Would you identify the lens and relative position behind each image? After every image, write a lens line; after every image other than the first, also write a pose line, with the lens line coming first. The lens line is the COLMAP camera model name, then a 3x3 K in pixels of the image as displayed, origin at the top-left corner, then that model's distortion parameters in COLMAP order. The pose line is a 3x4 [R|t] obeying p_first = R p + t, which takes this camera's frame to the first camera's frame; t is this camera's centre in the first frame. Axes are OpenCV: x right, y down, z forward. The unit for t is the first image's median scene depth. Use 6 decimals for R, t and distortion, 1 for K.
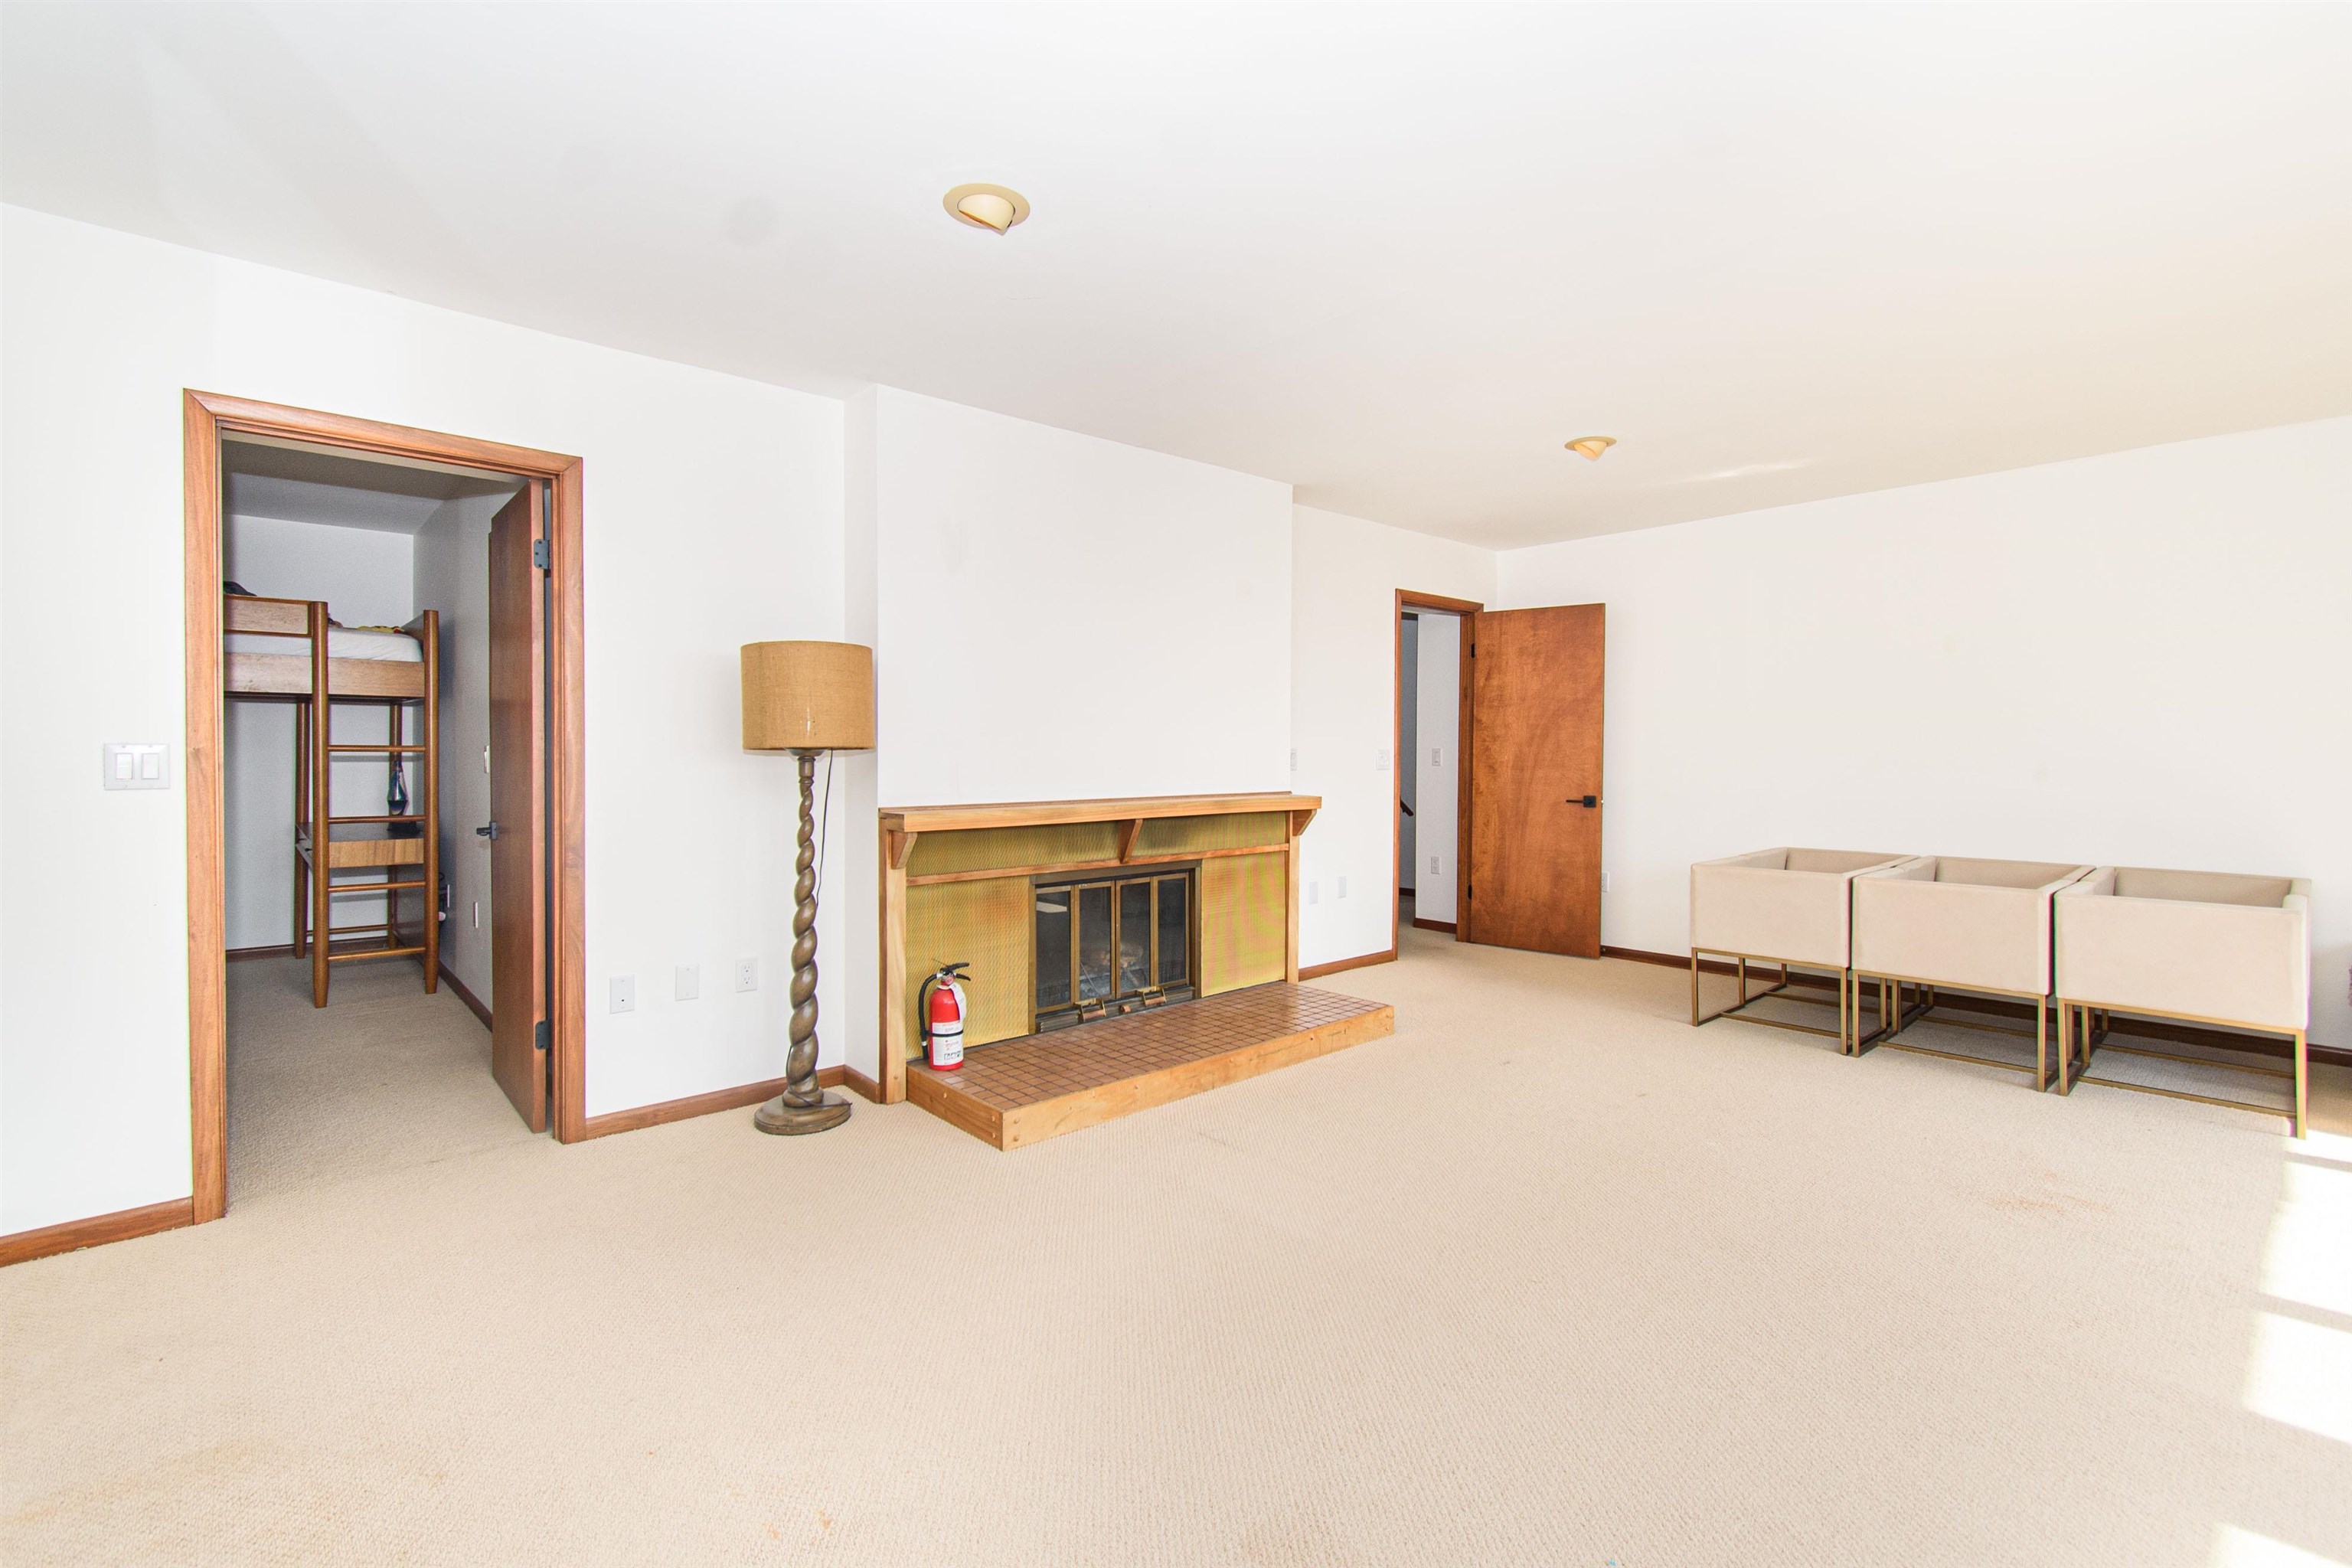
lens RADIAL K [[1048.3, 0, 1176.5], [0, 1048.3, 766.7], [0, 0, 1]] dist [-0.000762, -0.000222]
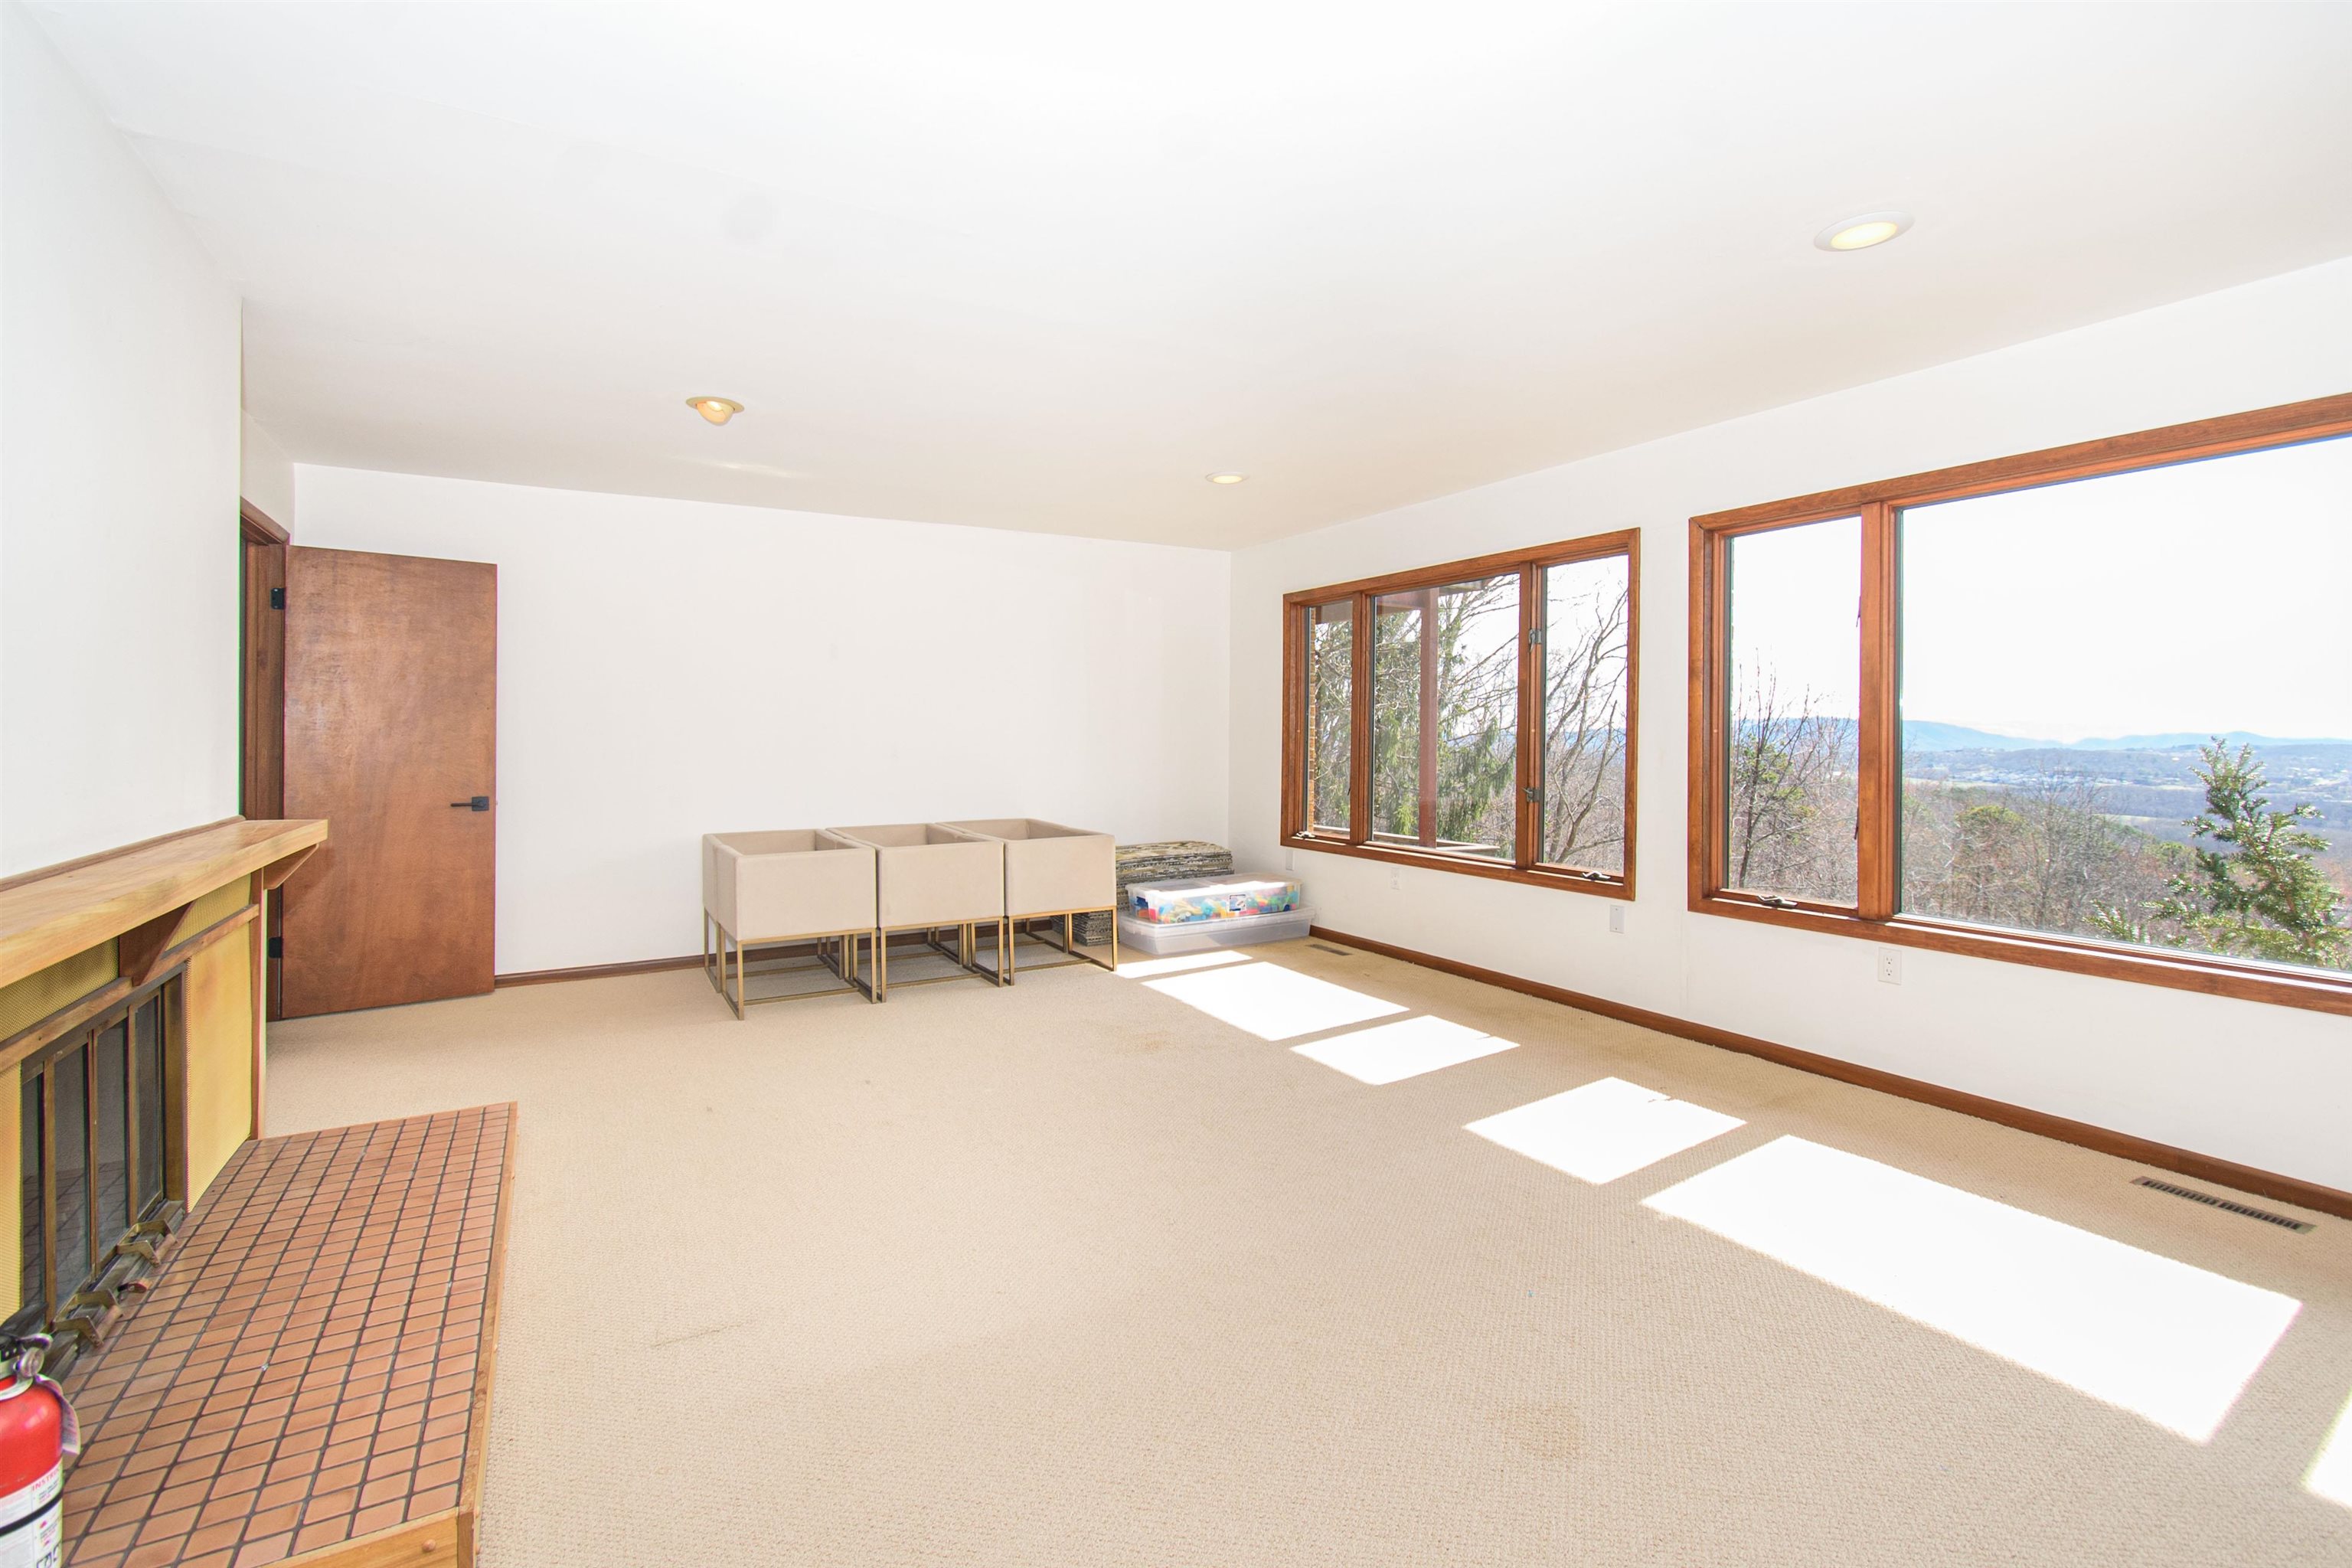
lens RADIAL K [[996.2, 0, 1206.5], [0, 996.2, 742.0], [0, 0, 1]] dist [0.001360, -0.000019]
pose [[0.214919, -0.005314, 0.976617, -0.245164], [0.020246, 0.999795, 0.000985, -0.004112], [-0.976422, 0.019561, 0.214983, 0.276400]]
